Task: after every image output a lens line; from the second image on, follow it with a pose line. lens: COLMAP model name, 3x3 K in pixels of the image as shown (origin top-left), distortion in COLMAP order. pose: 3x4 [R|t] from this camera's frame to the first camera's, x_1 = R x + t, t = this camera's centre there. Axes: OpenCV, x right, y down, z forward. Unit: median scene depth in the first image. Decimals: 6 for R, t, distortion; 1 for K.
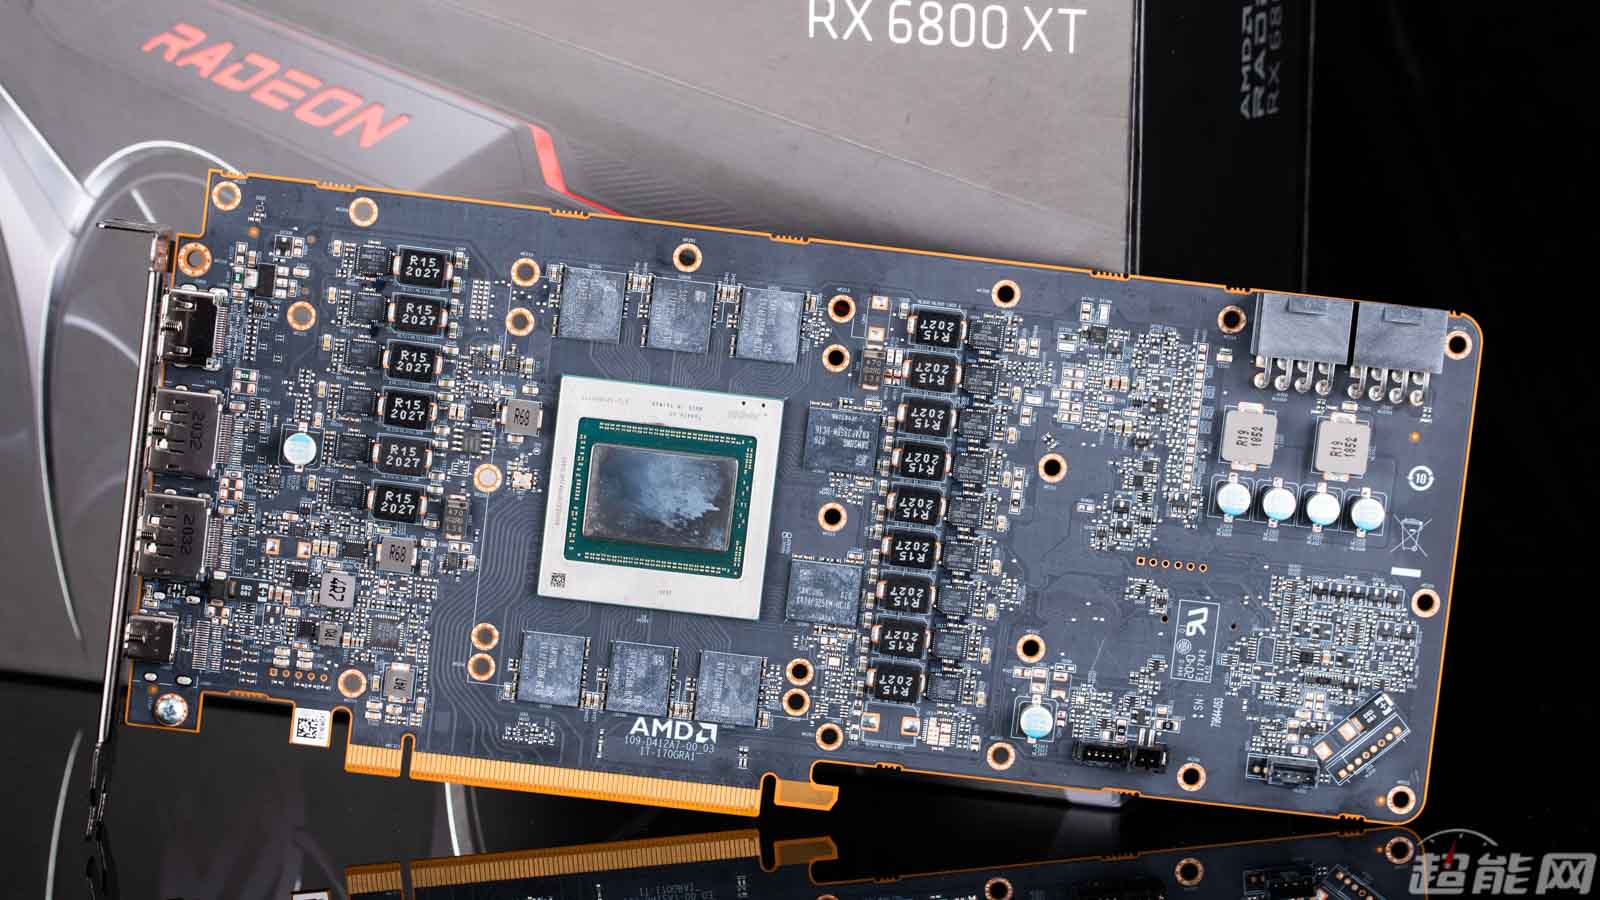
lens RADIAL K [[4283.8, 0, 799.7], [0, 4283.8, 451.1], [0, 0, 1]] dist [-0.082279, 0.000000]
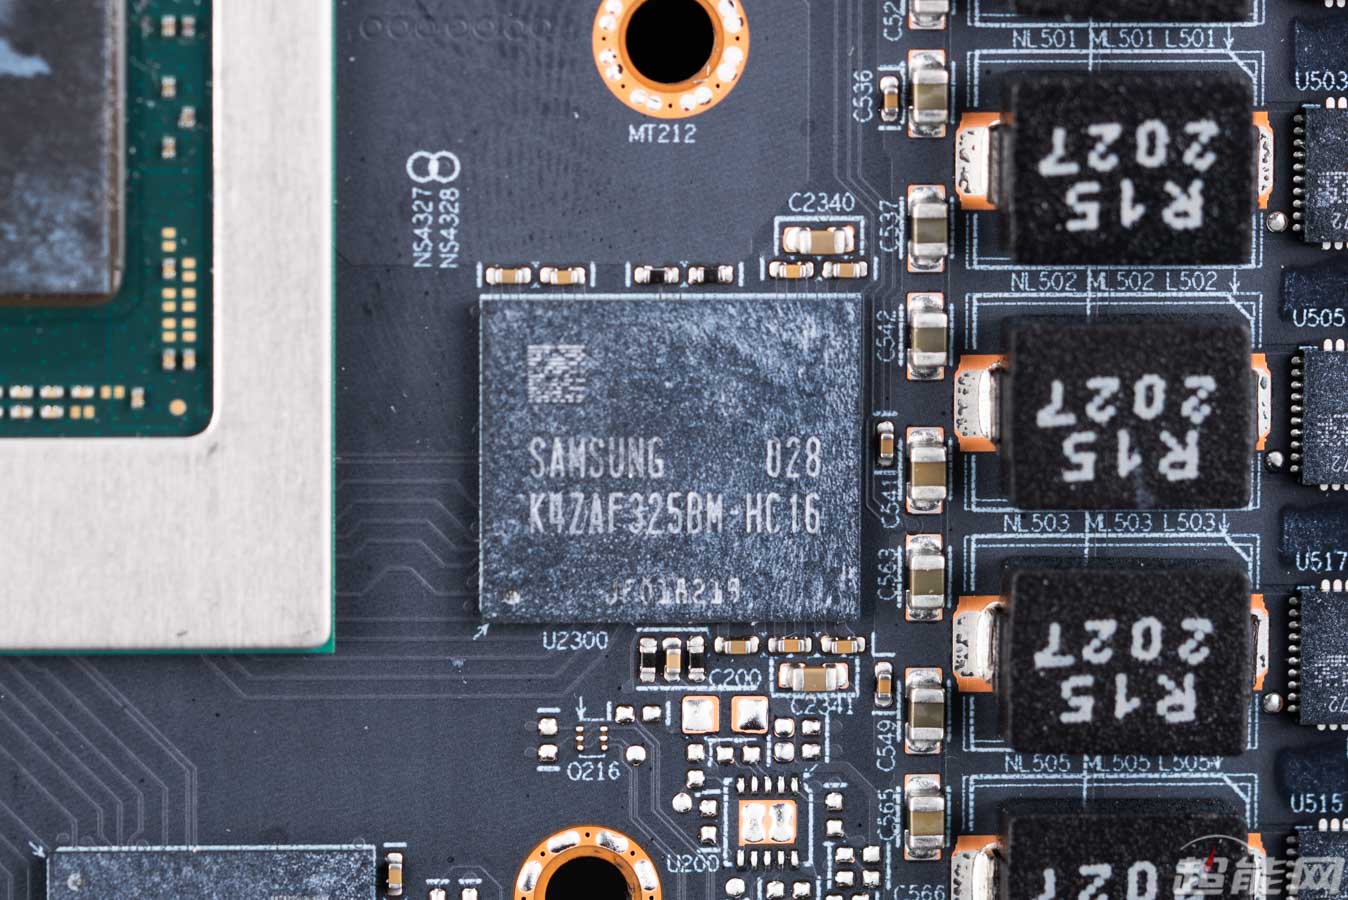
lens RADIAL K [[3540.9, 0, 672.7], [0, 3540.9, 448.9], [0, 0, 1]] dist [-0.110909, 0.000000]
pose [[0.990526, -0.114454, 0.075883, -0.005685], [0.111668, 0.992940, 0.040000, 0.026719], [-0.079925, -0.031147, 0.996314, 0.849848]]
